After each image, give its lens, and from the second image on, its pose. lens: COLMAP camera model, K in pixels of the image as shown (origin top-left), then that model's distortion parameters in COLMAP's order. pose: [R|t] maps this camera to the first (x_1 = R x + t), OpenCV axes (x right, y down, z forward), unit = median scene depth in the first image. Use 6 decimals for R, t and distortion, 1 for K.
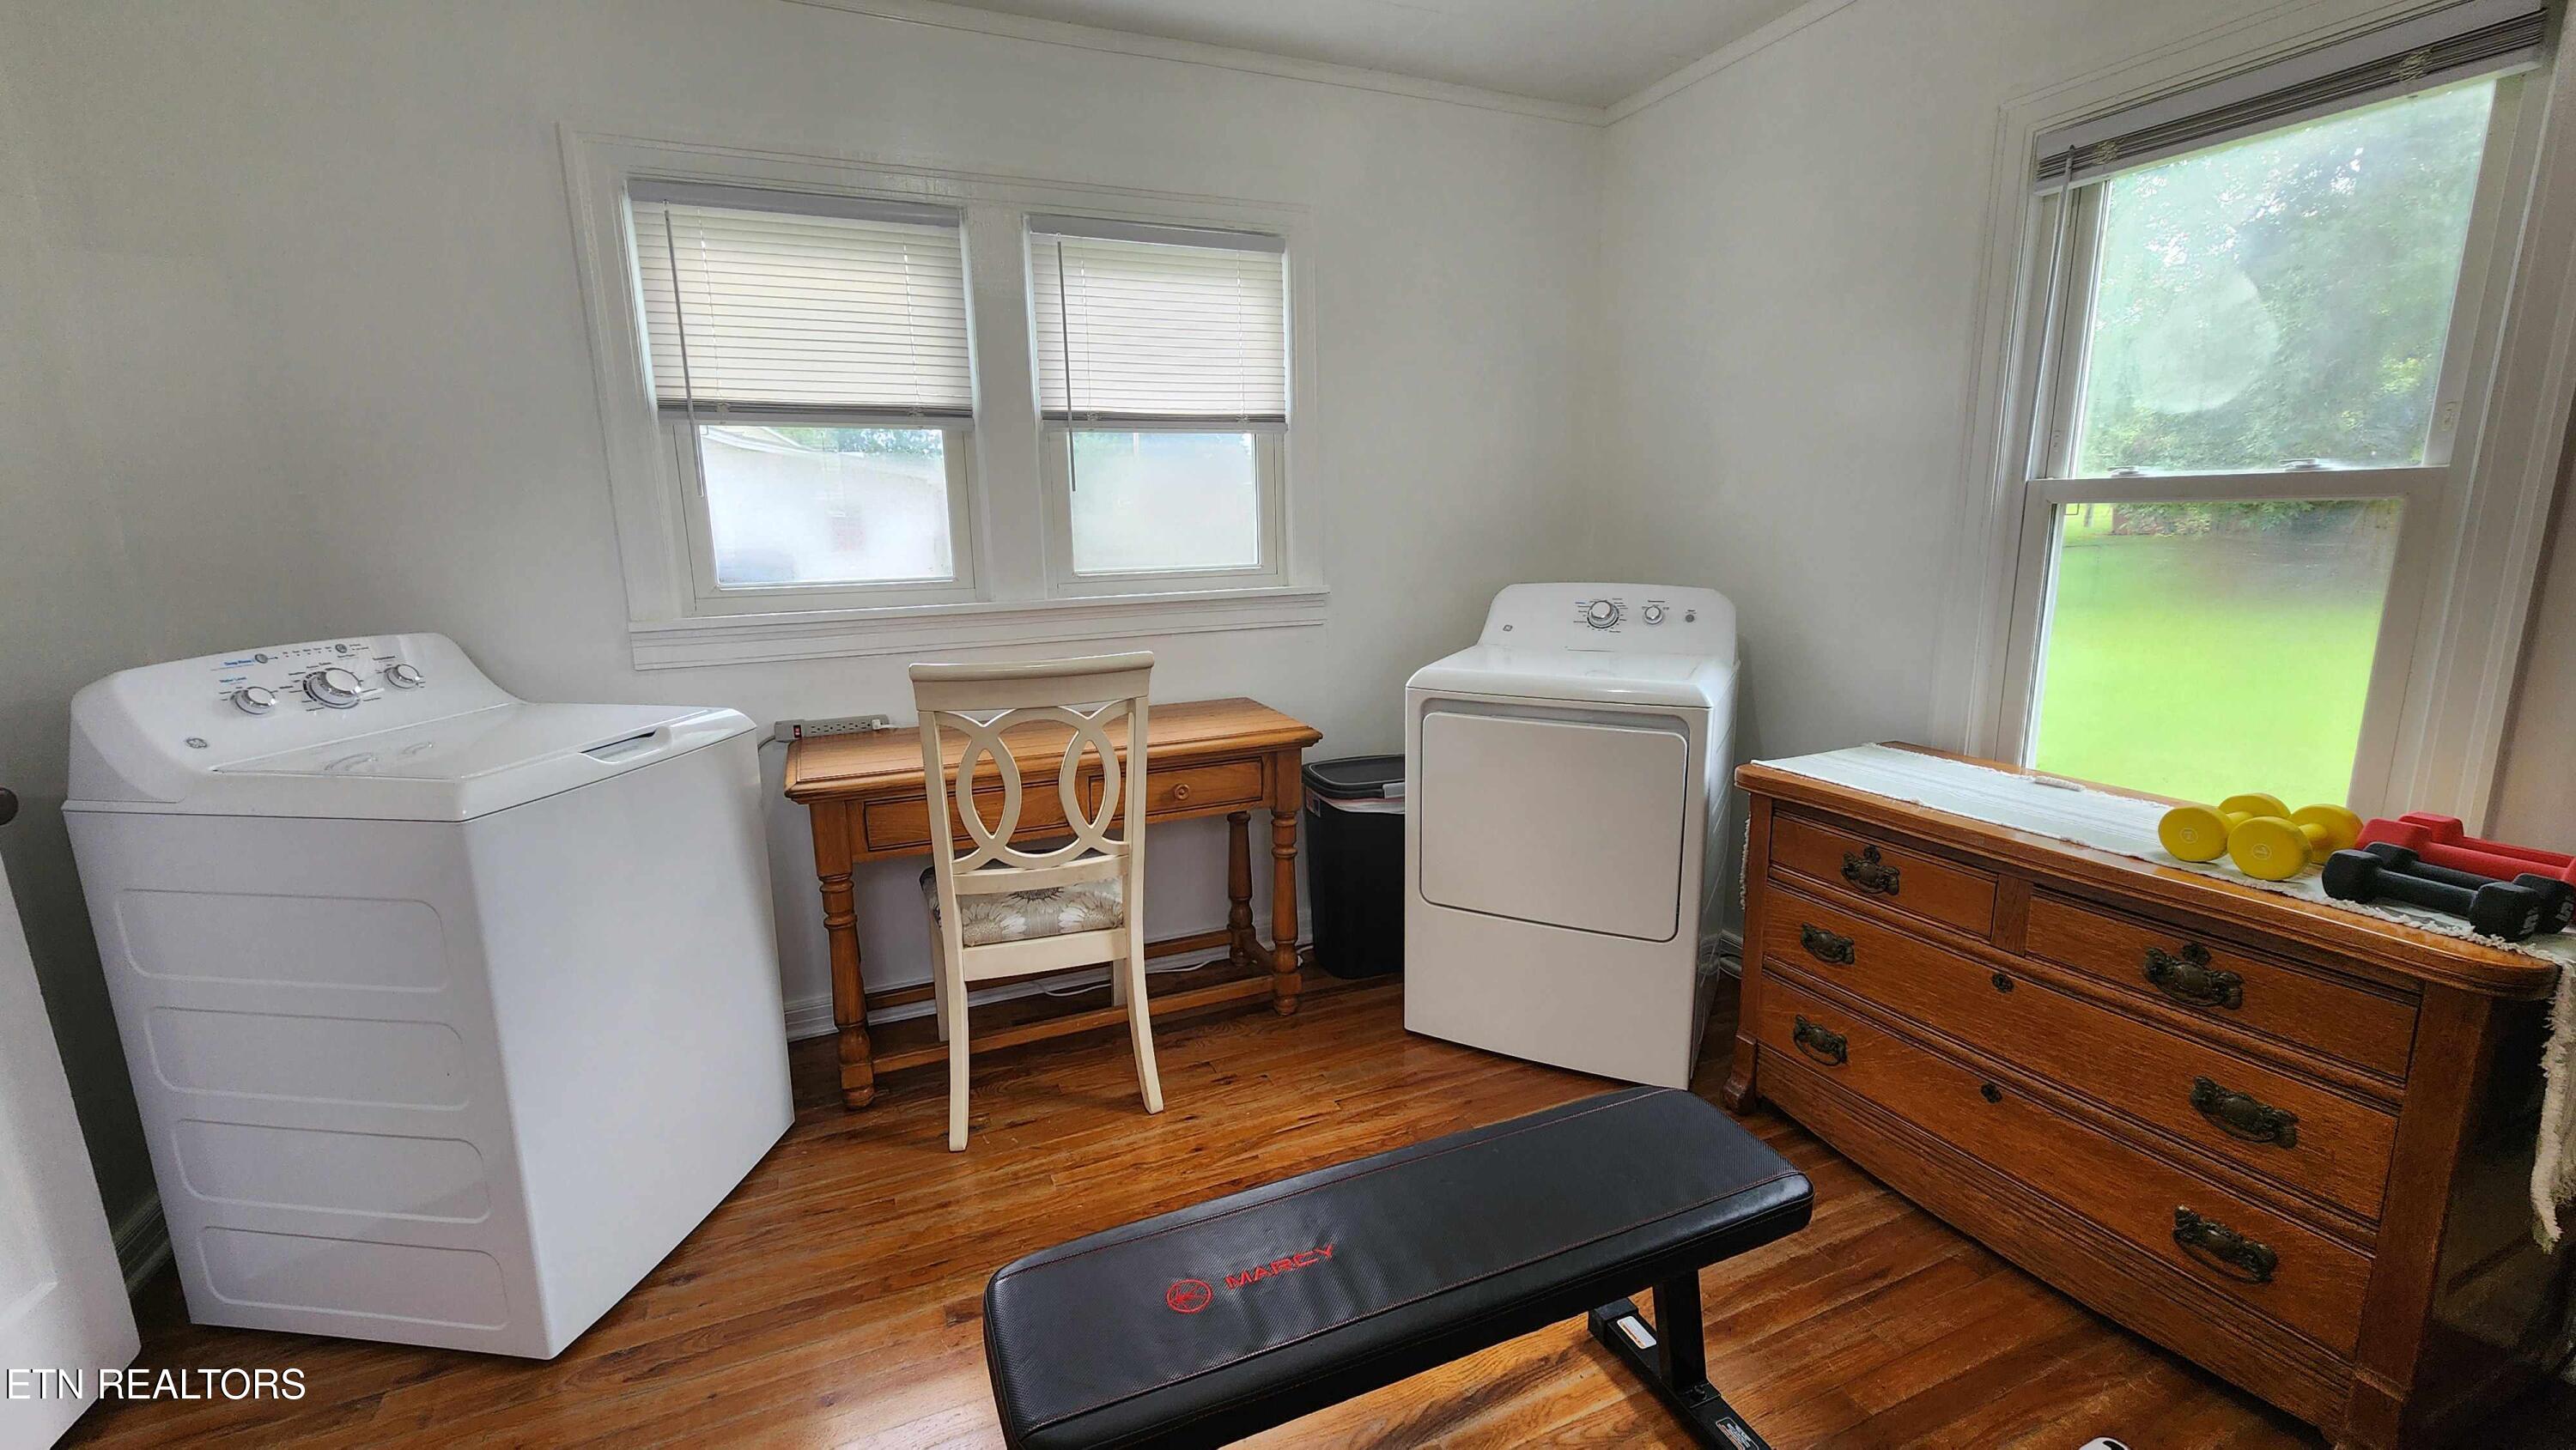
lens RADIAL K [[1051.5, 0, 1301.6], [0, 1051.5, 714.5], [0, 0, 1]] dist [-0.000249, 0.000563]
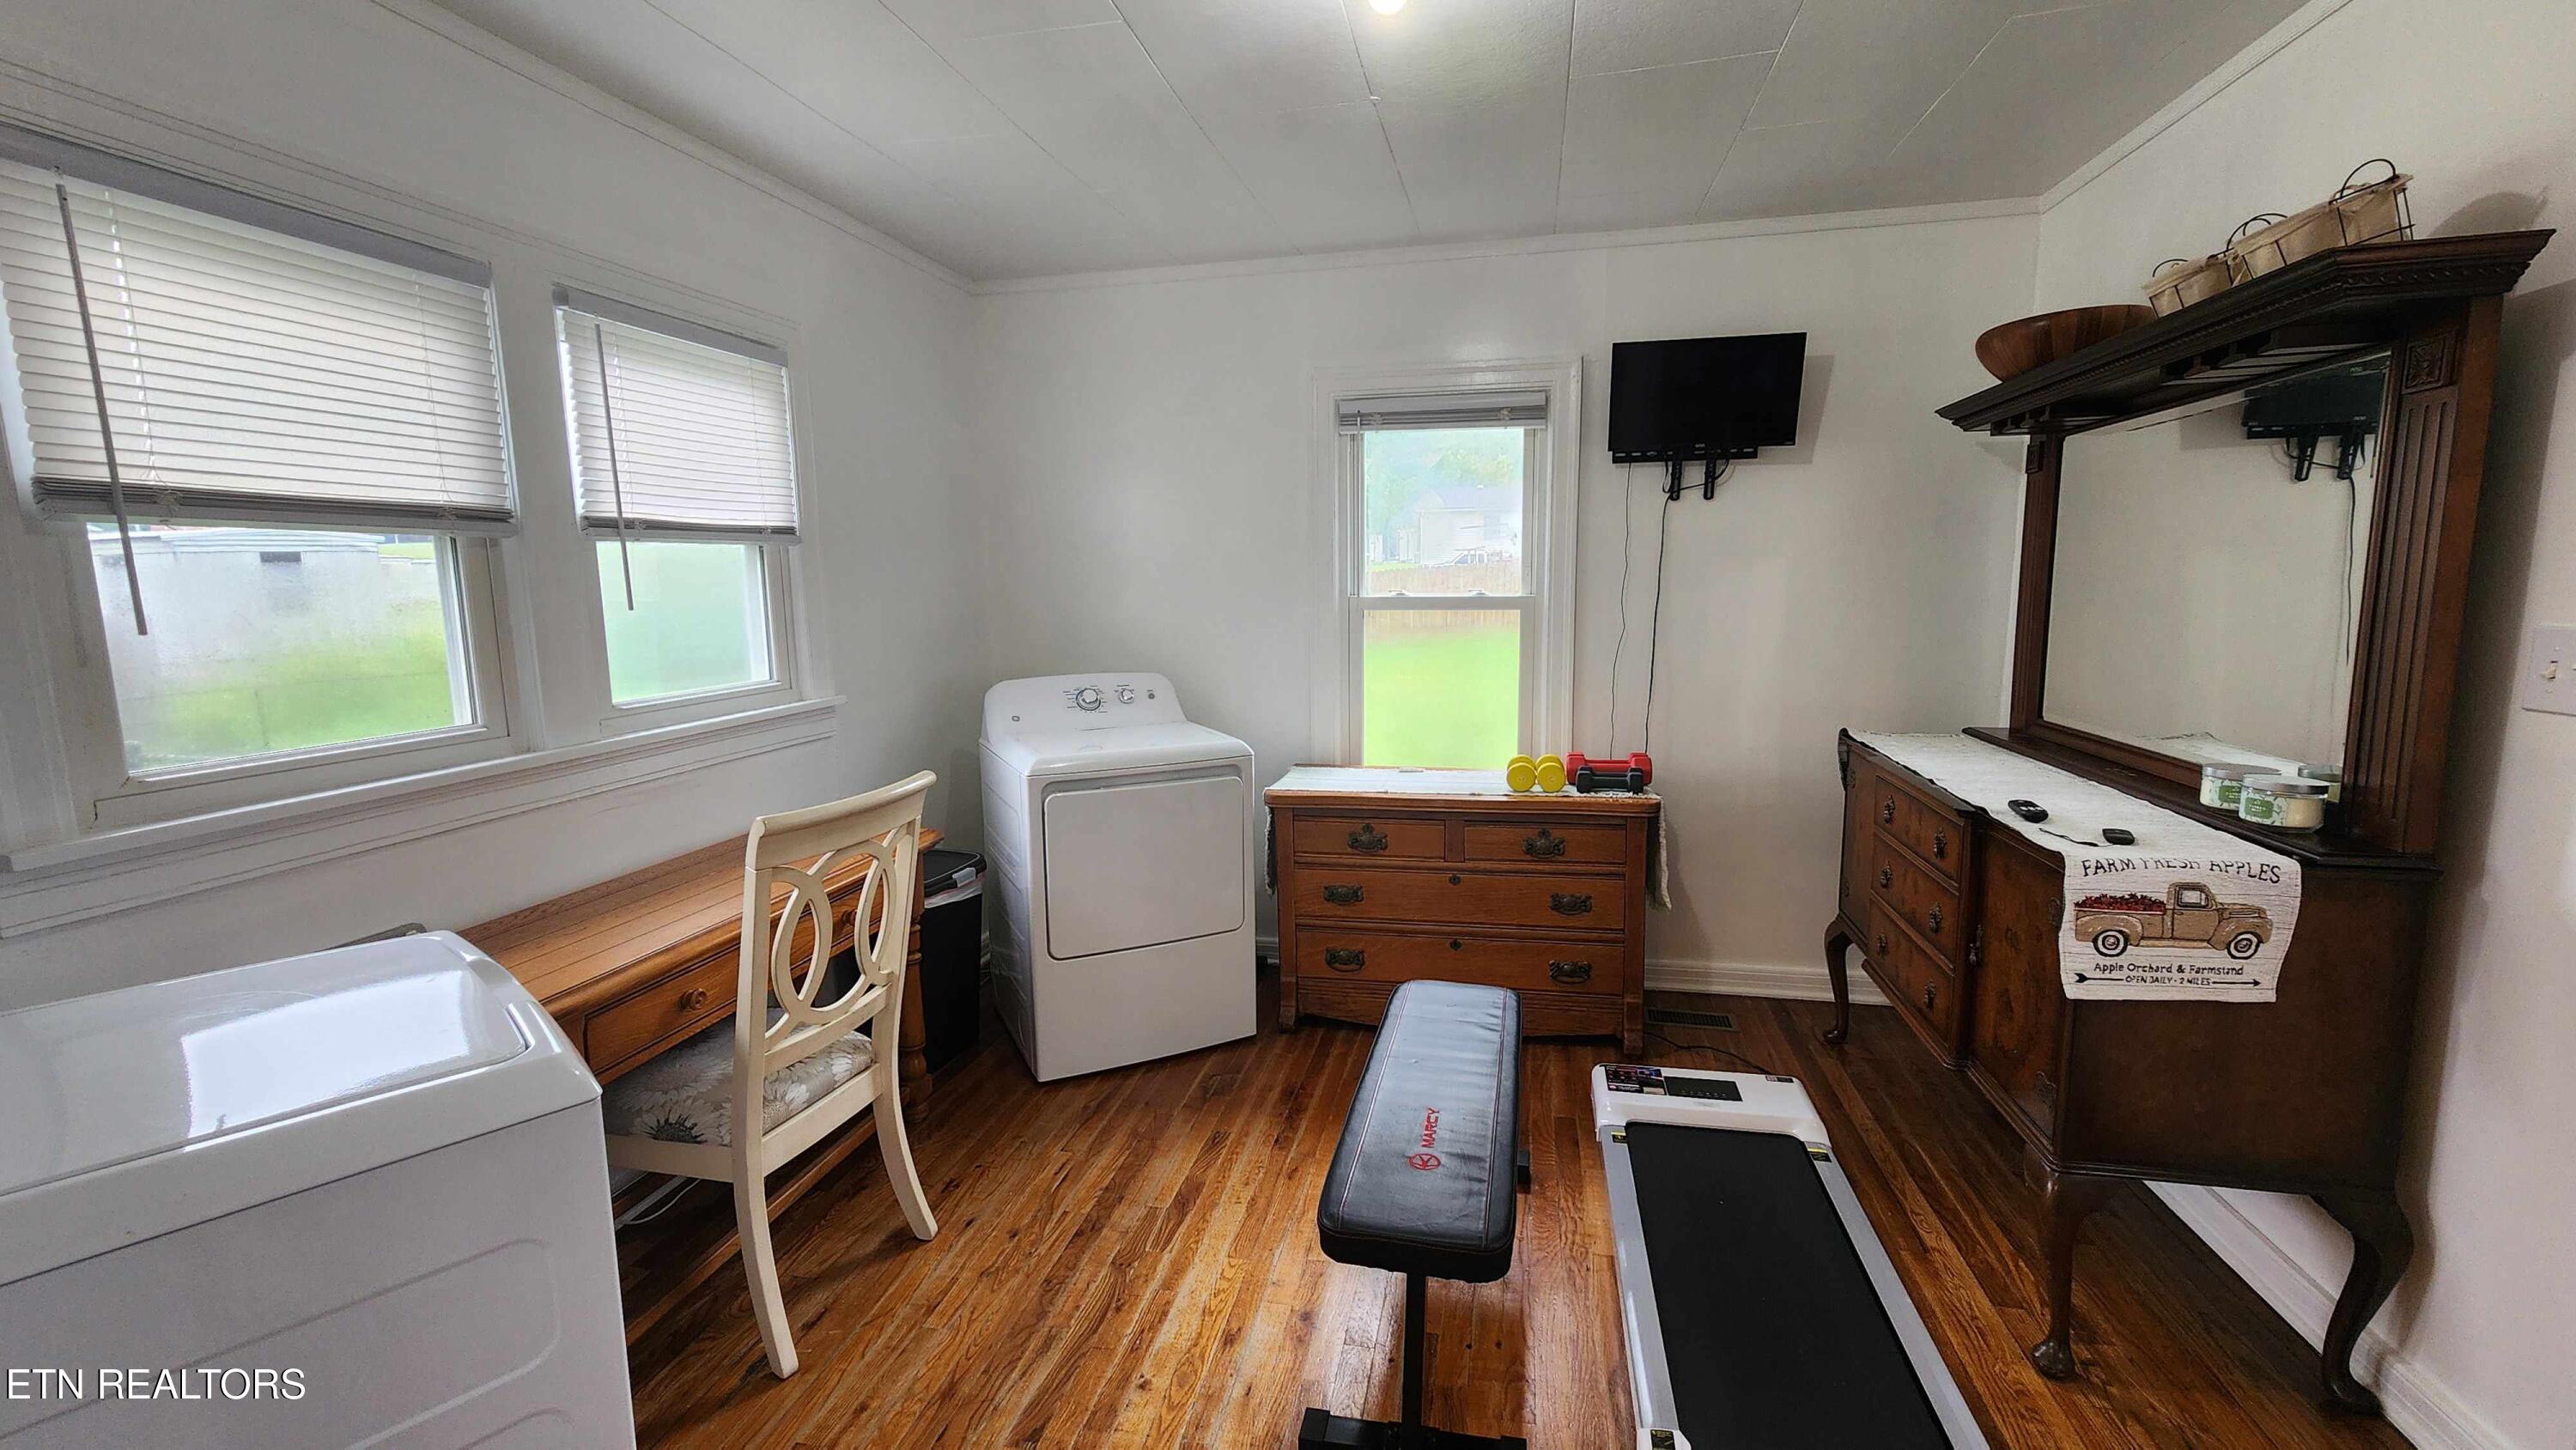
lens RADIAL K [[1051.5, 0, 1290.1], [0, 1051.5, 711.0], [0, 0, 1]] dist [-0.000249, 0.000563]
pose [[0.591485, -0.094664, 0.800740, -0.695222], [0.154310, 0.988018, 0.002819, -0.060234], [-0.791413, 0.121895, 0.599006, 0.087642]]
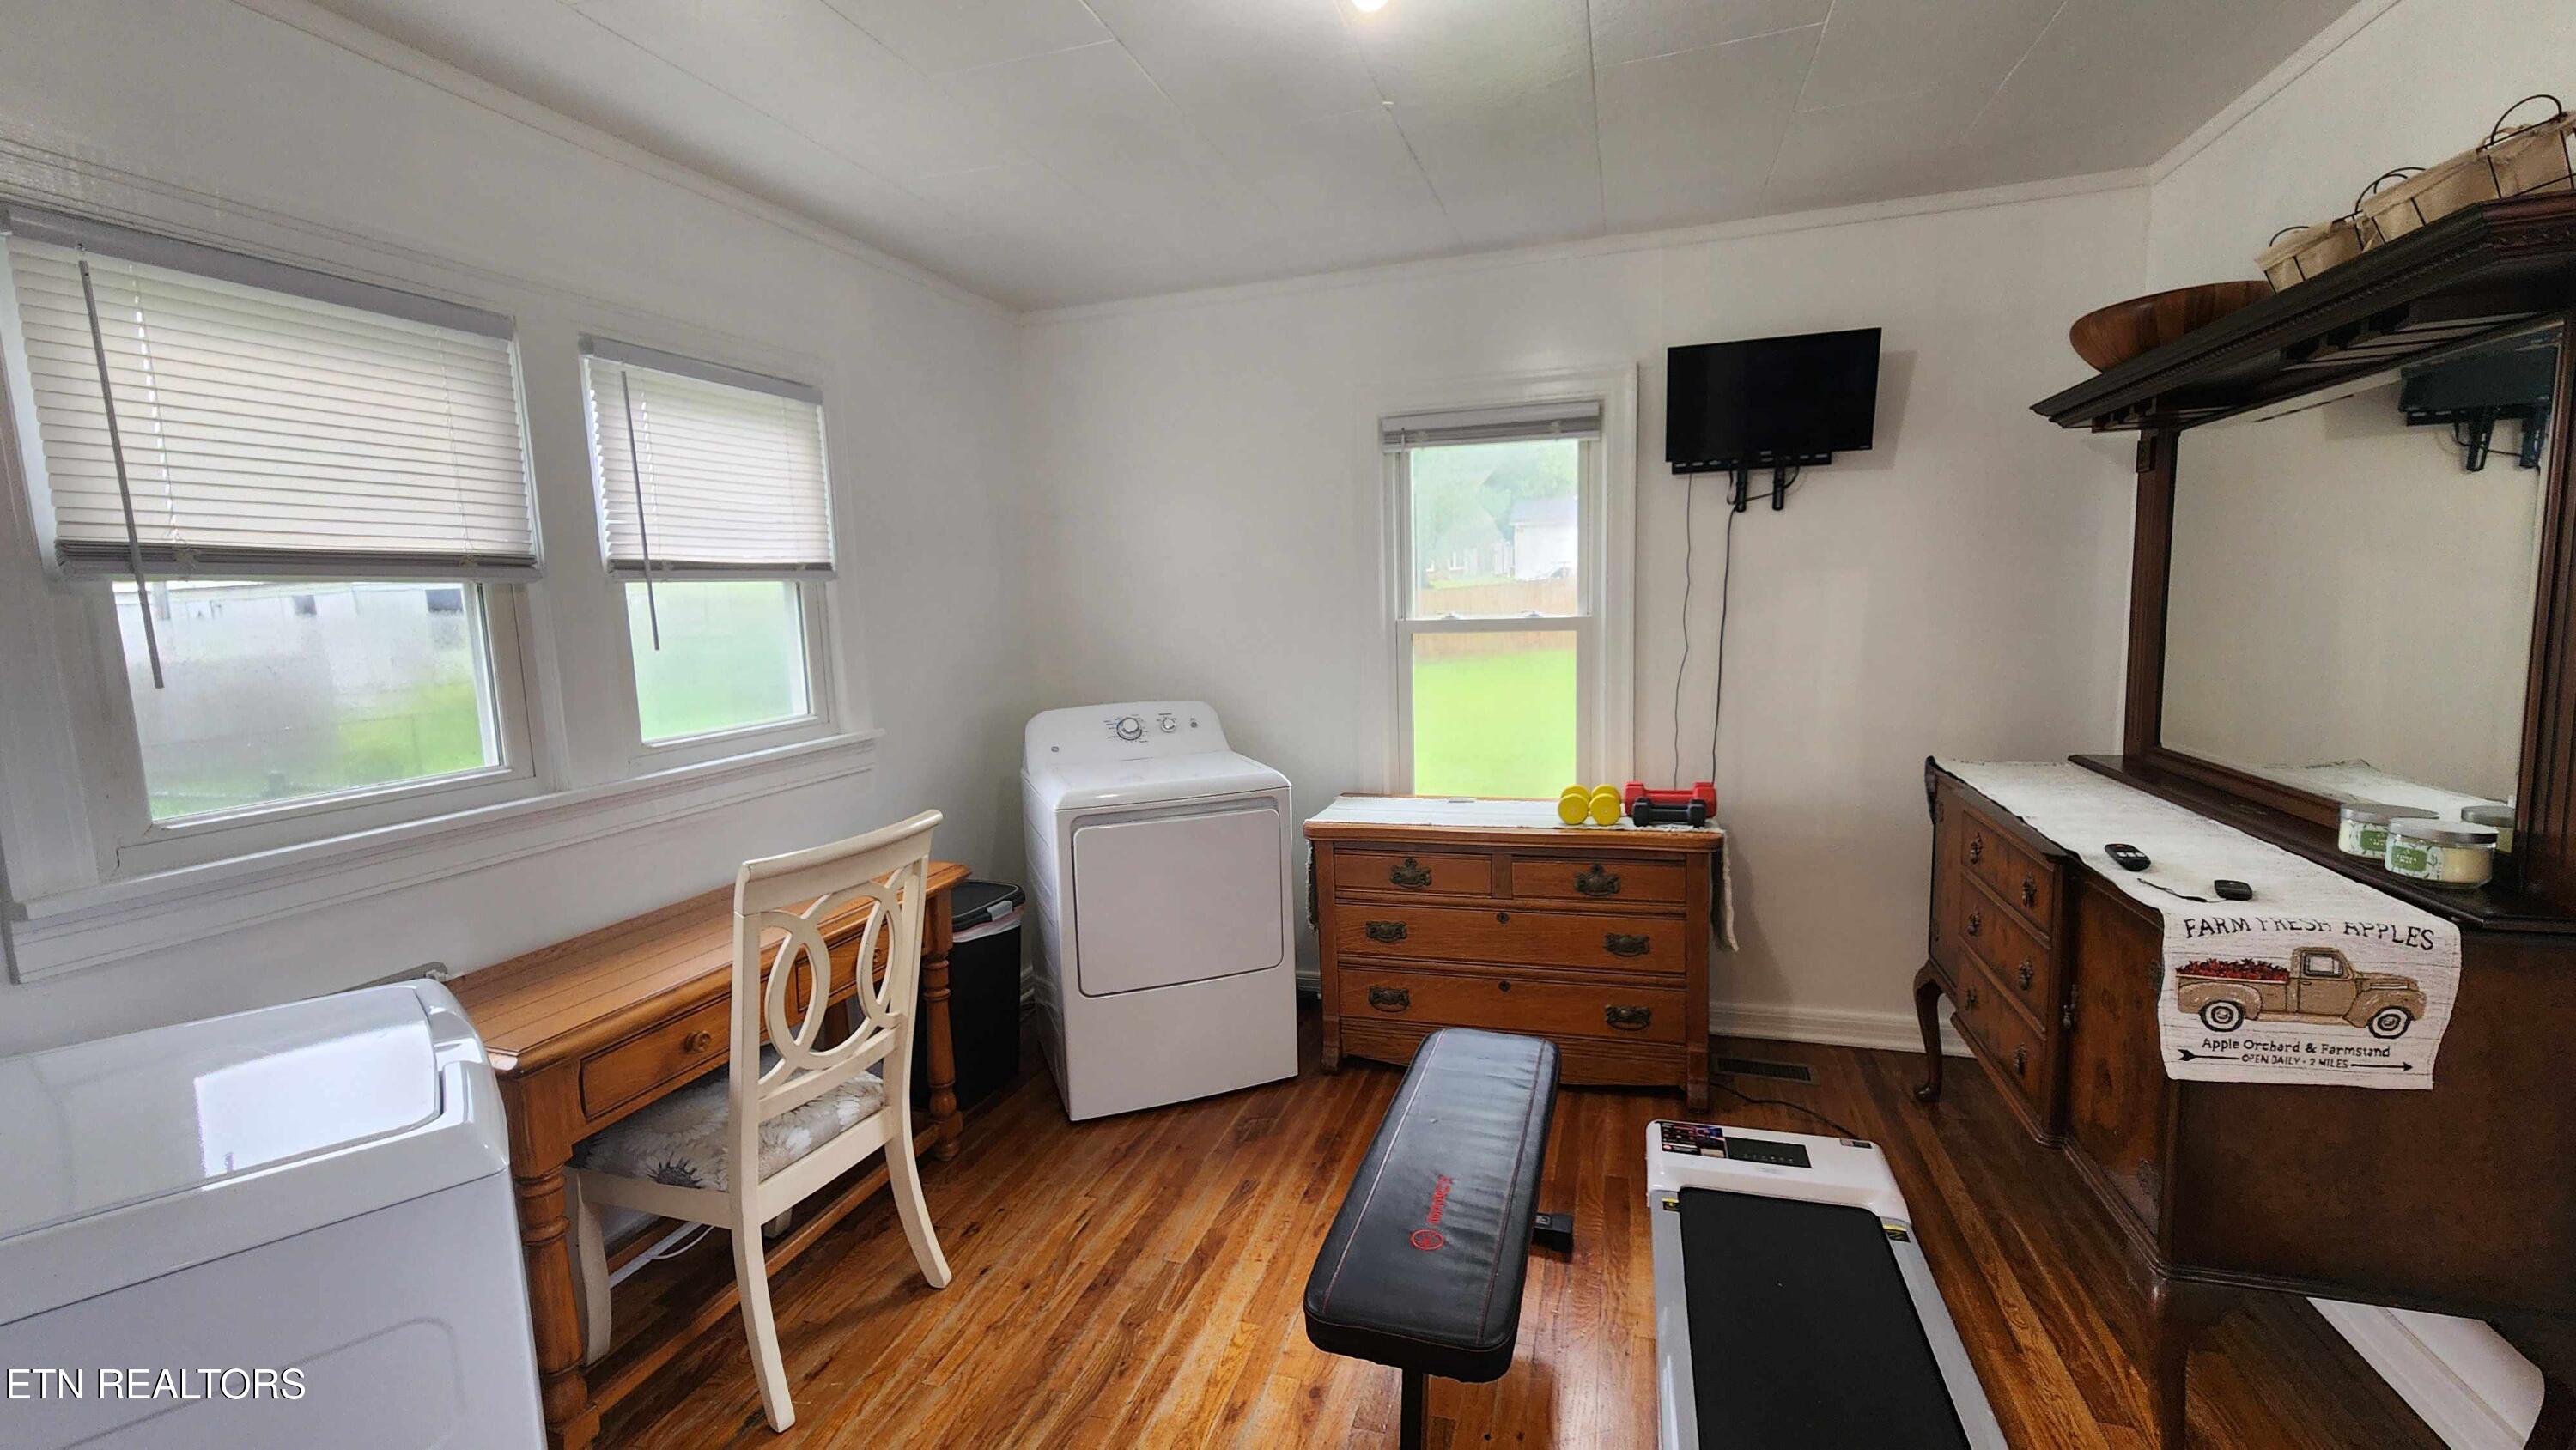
lens RADIAL K [[1051.5, 0, 1286.0], [0, 1051.5, 714.1], [0, 0, 1]] dist [-0.000249, 0.000563]
pose [[0.663312, -0.089823, 0.742932, -0.612956], [0.161554, 0.986548, -0.024964, -0.064804], [-0.730696, 0.136582, 0.668901, 0.056820]]
